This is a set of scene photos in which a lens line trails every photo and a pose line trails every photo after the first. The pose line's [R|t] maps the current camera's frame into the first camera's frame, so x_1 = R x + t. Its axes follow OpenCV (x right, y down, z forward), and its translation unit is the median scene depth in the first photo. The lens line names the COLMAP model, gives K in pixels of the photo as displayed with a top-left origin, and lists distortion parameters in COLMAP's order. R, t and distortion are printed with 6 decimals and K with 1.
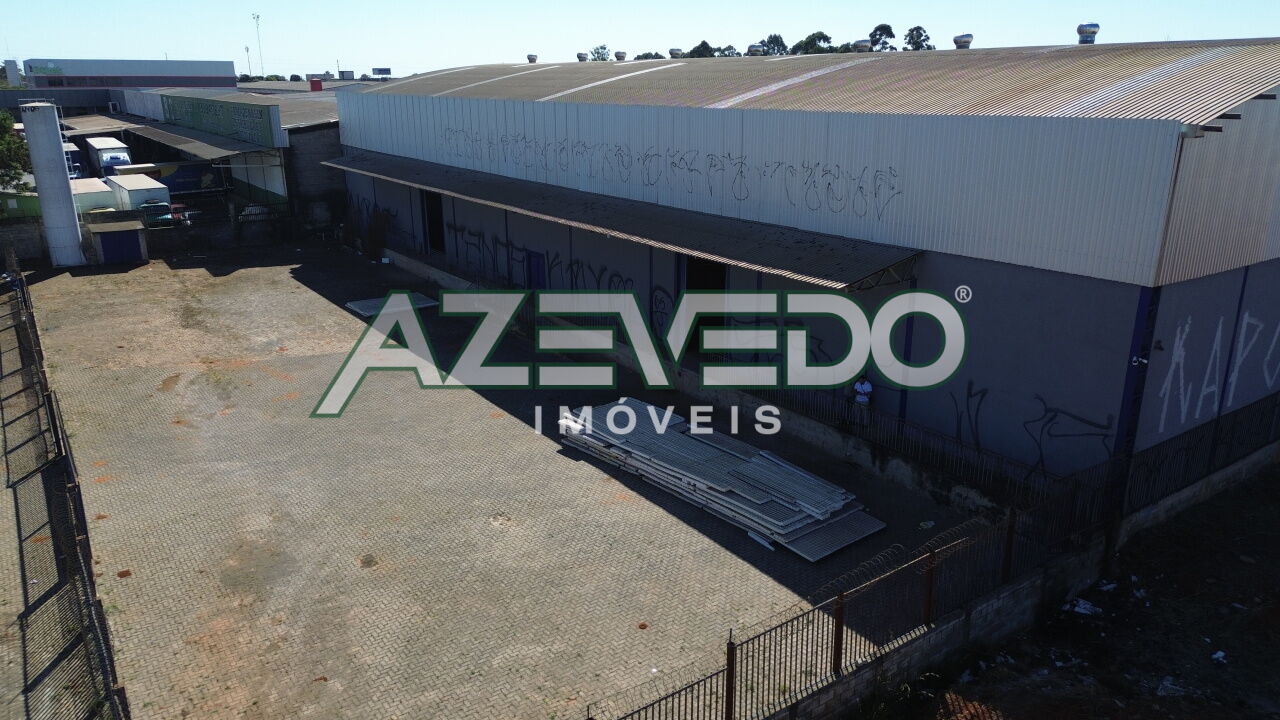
lens RADIAL K [[919.0, 0, 636.7], [0, 919.0, 367.3], [0, 0, 1]] dist [0.072127, -0.061169]
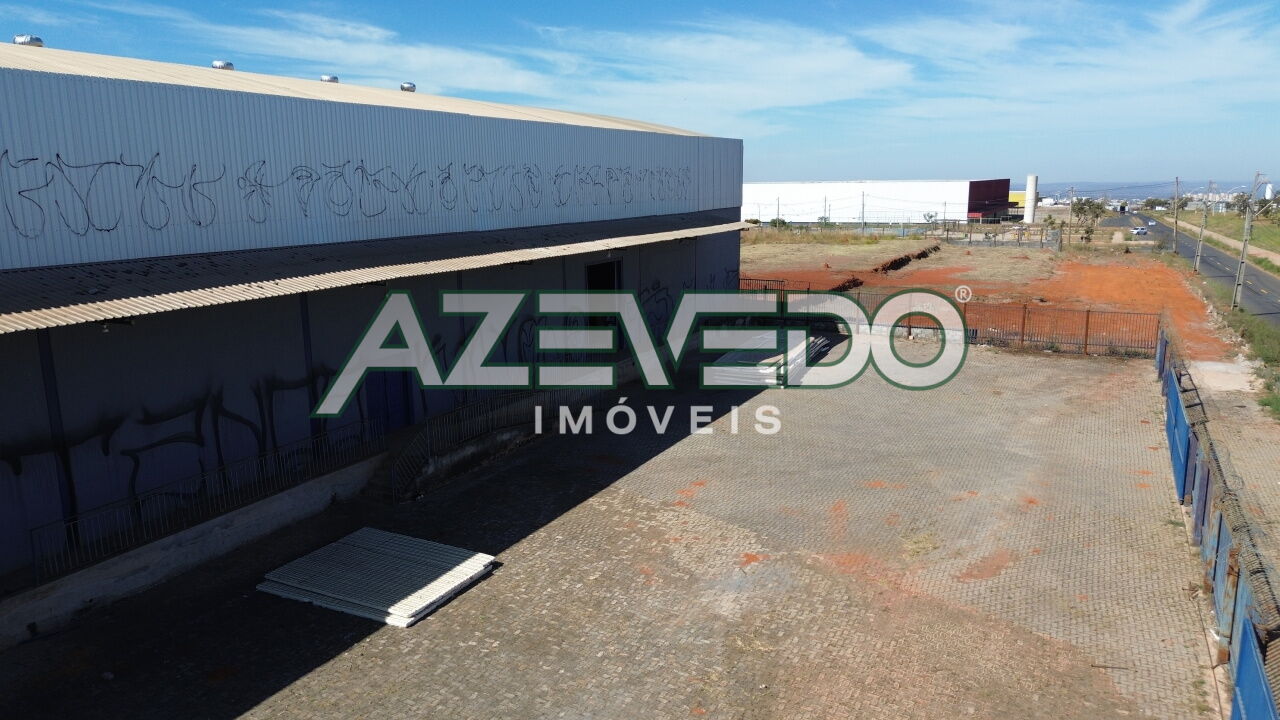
lens RADIAL K [[919.0, 0, 641.0], [0, 919.0, 363.7], [0, 0, 1]] dist [0.072127, -0.061169]
pose [[-0.486286, -0.162483, 0.858560, -1.123504], [0.273136, 0.905058, 0.325986, -0.433739], [-0.830014, 0.393026, -0.395737, 1.764942]]
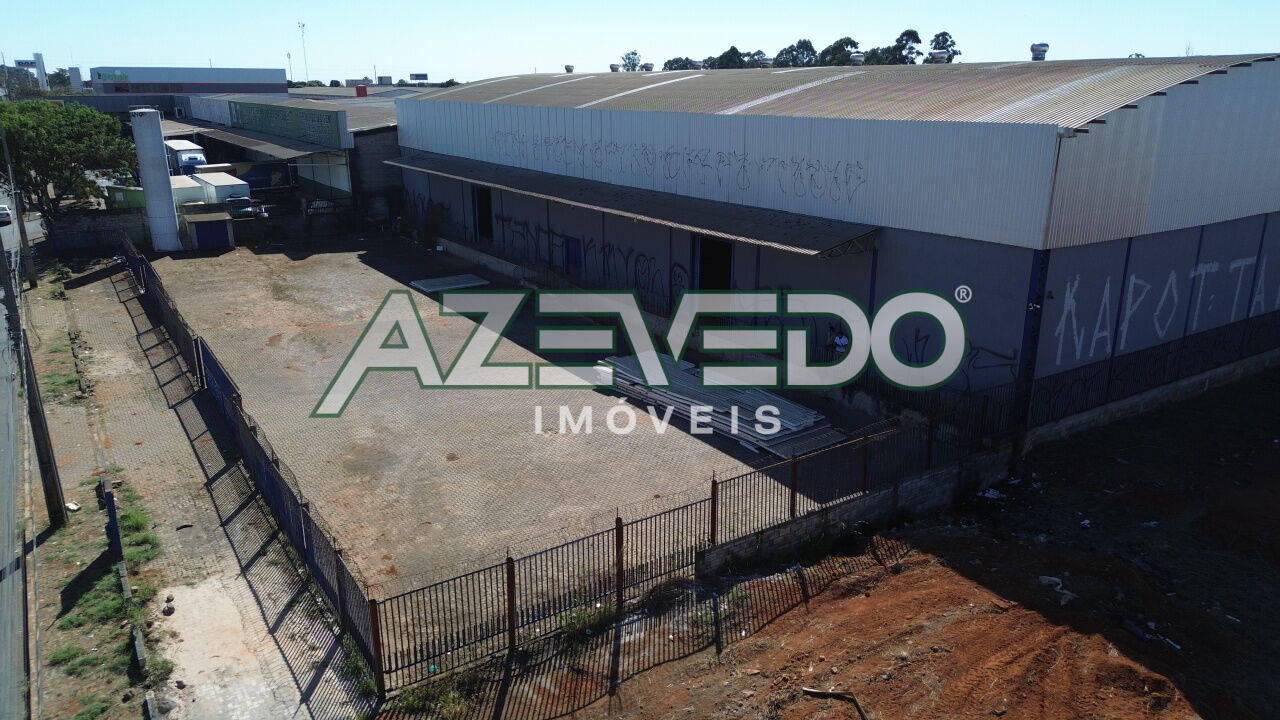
lens RADIAL K [[919.0, 0, 637.1], [0, 919.0, 365.6], [0, 0, 1]] dist [0.072127, -0.061169]
pose [[0.999504, 0.008416, -0.030347, 0.012148], [-0.008588, 0.999948, -0.005531, 0.068509], [0.030299, 0.005788, 0.999524, -0.256795]]
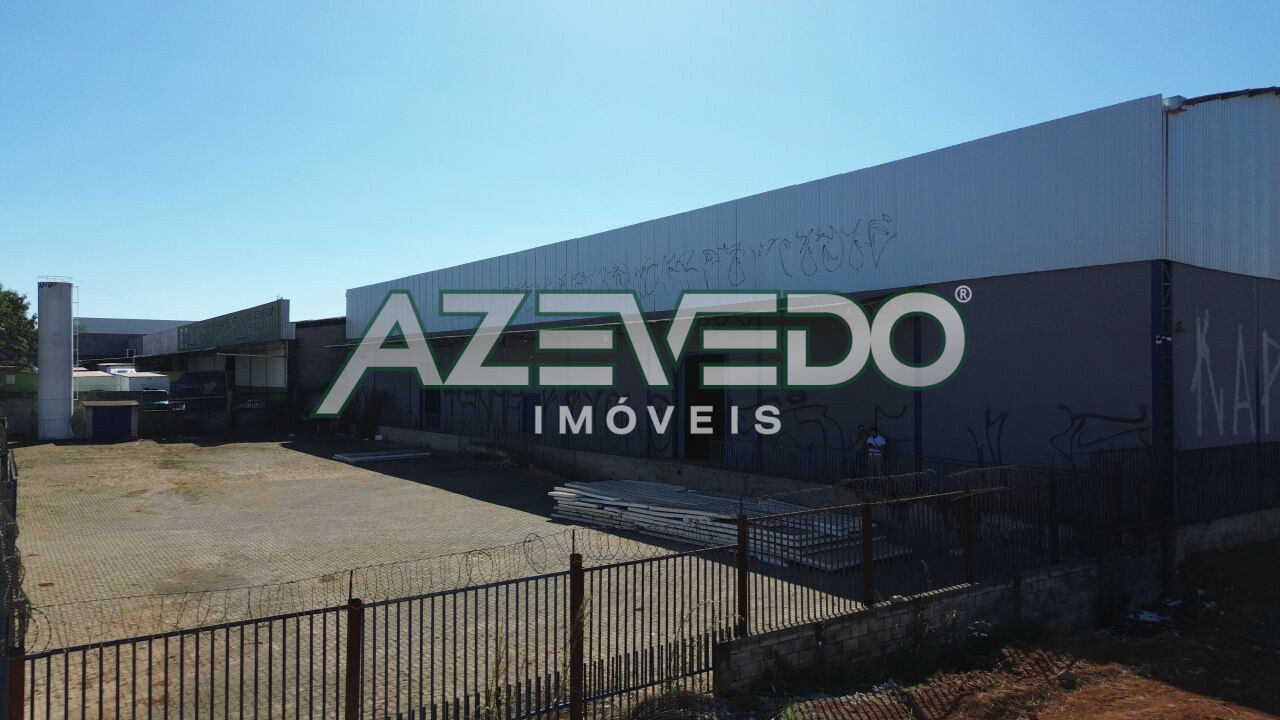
lens RADIAL K [[919.0, 0, 637.3], [0, 919.0, 359.8], [0, 0, 1]] dist [0.072127, -0.061169]
pose [[0.999996, 0.000910, 0.002675, 0.001366], [-0.000029, 0.949982, -0.312304, 0.237036], [-0.002825, 0.312302, 0.949979, 0.081109]]
